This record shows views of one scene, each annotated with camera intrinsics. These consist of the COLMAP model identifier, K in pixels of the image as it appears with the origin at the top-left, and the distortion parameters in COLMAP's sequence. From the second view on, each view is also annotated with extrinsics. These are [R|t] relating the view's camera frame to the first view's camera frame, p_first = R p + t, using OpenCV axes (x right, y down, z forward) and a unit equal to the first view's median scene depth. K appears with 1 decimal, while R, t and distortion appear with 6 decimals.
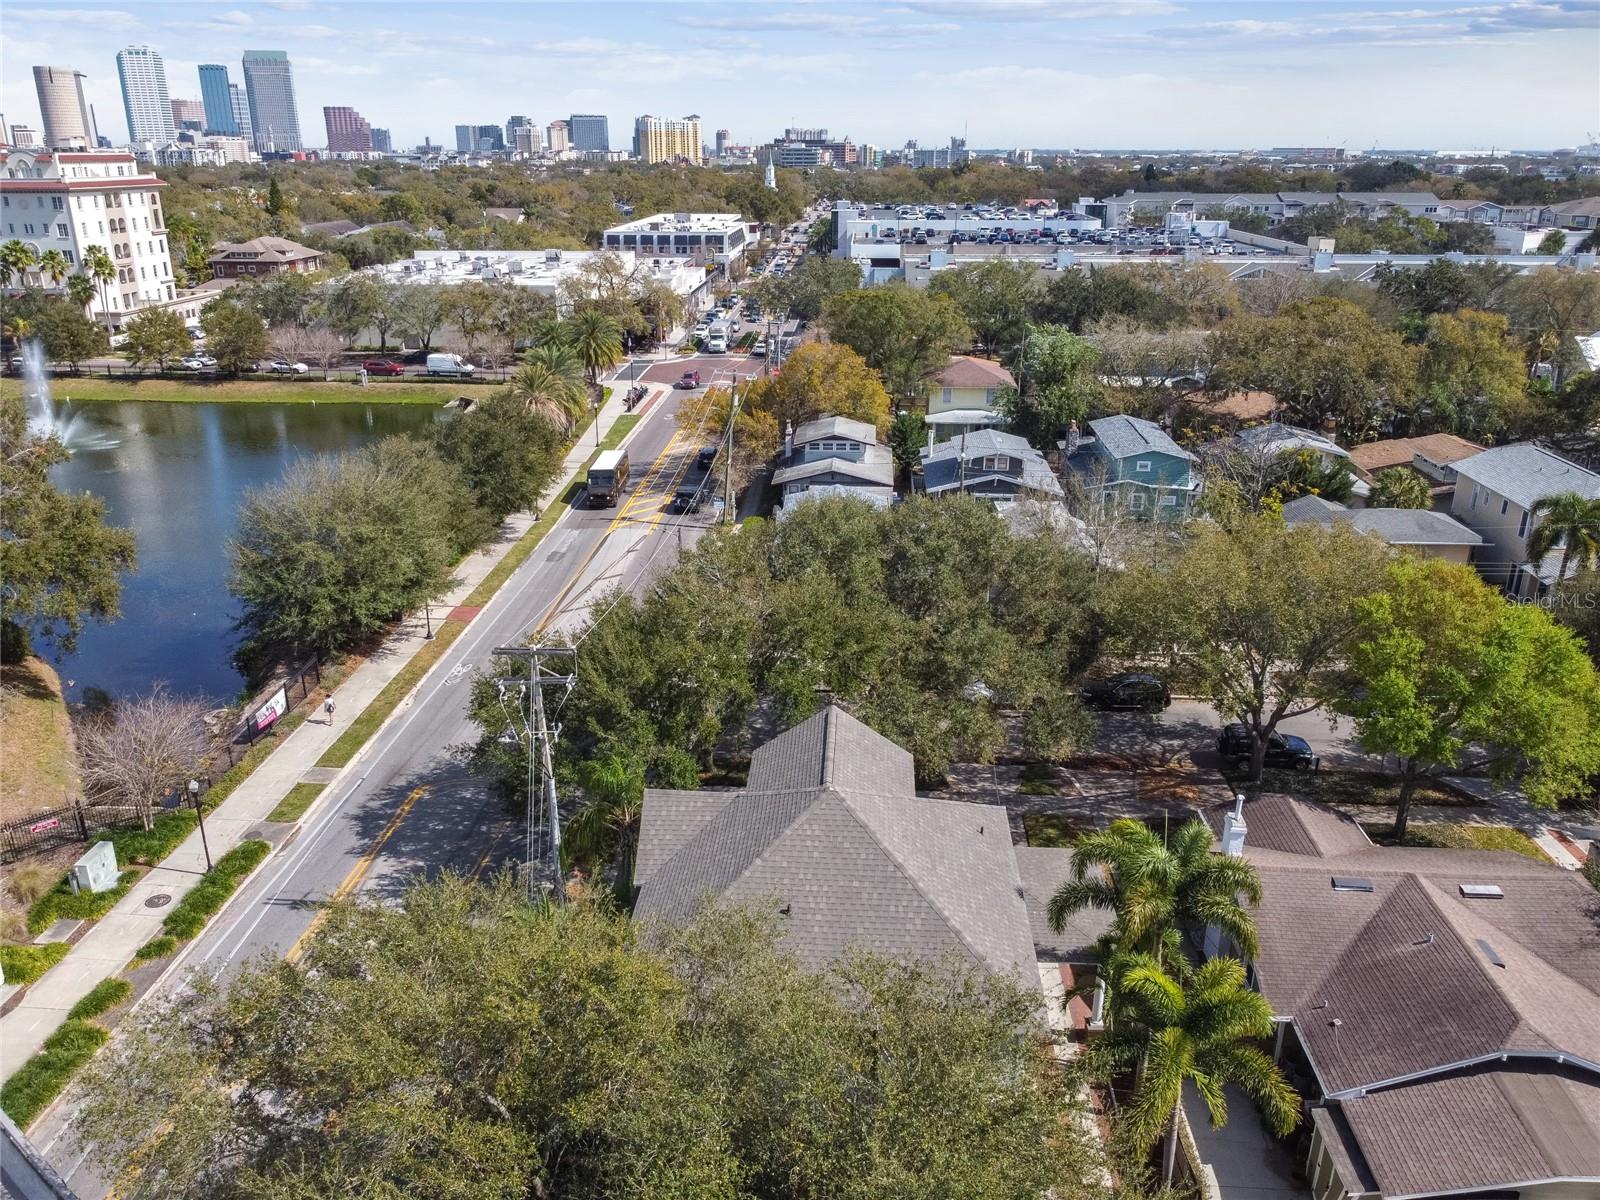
lens RADIAL K [[1187.0, 0, 800.0], [0, 1187.0, 600.0], [0, 0, 1]] dist [-0.007620, -0.003957]
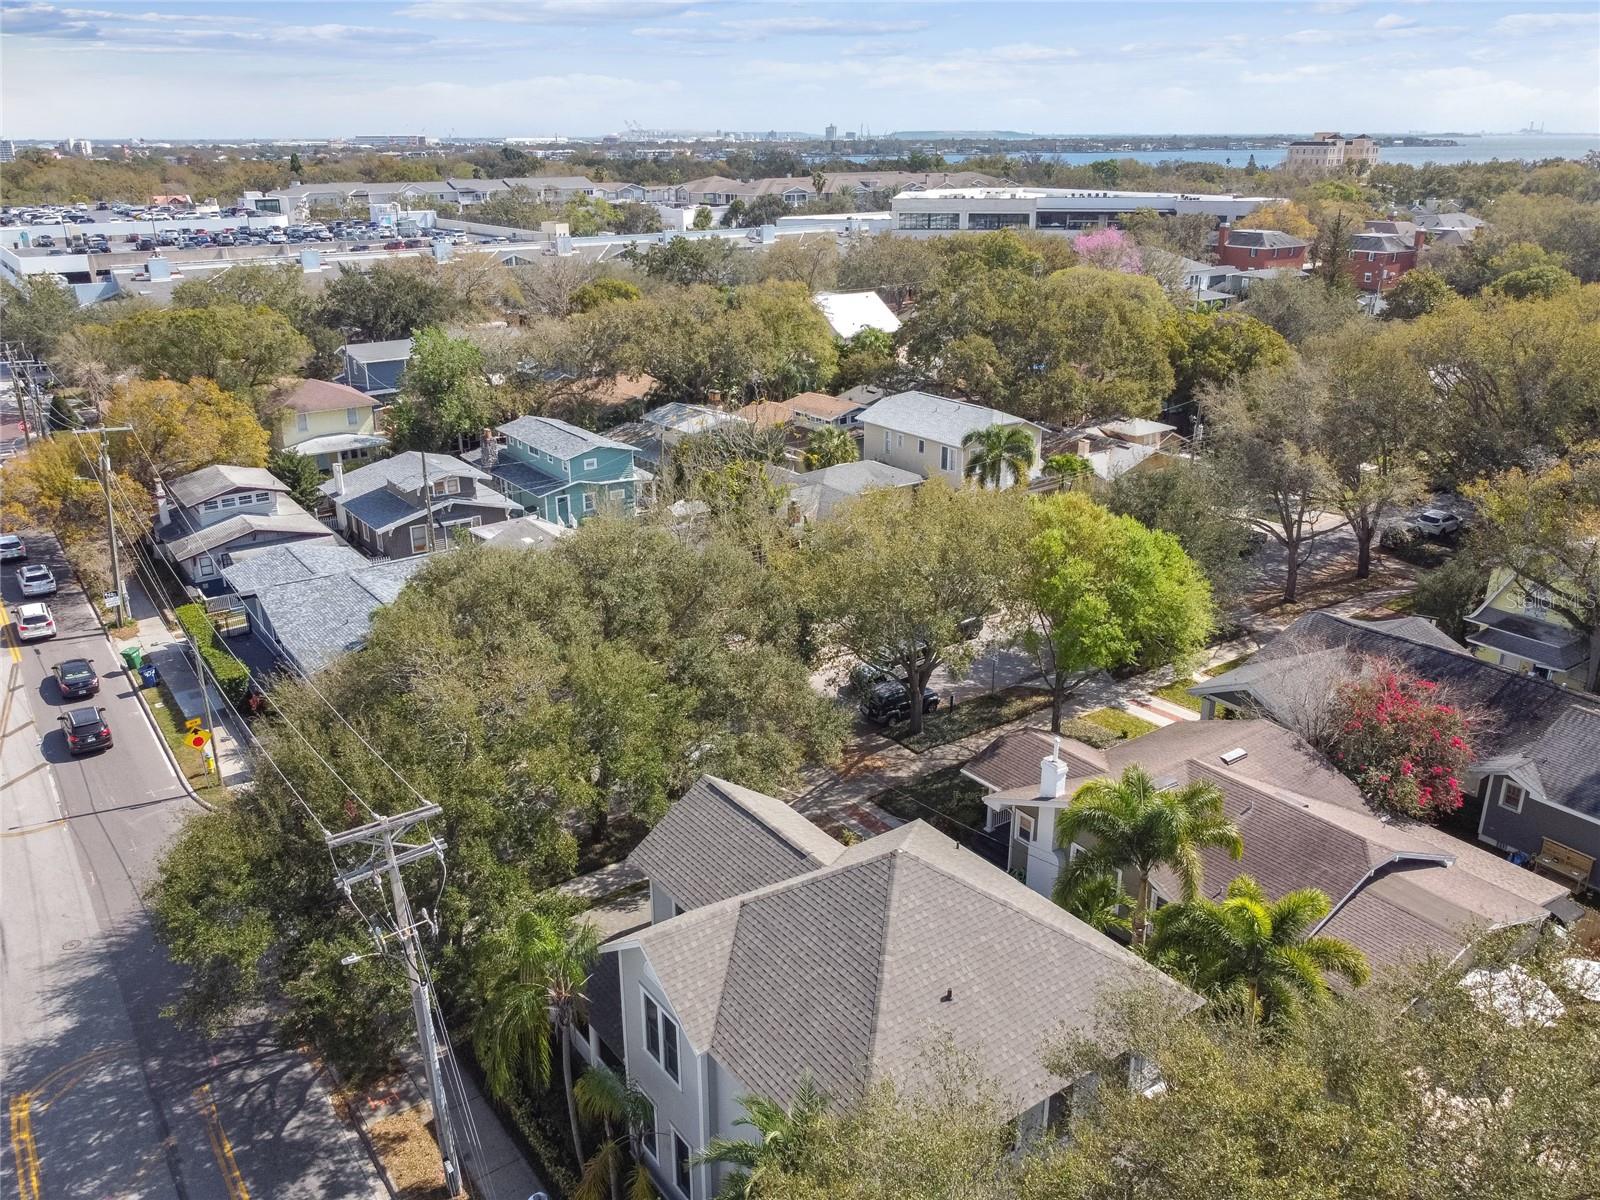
lens RADIAL K [[1232.5, 0, 800.0], [0, 1232.5, 600.0], [0, 0, 1]] dist [-0.010734, -0.001483]
pose [[0.778785, -0.221666, 0.586820, -0.177298], [0.223633, 0.972126, 0.070422, -0.035458], [-0.586073, 0.076389, 0.806649, 0.094586]]
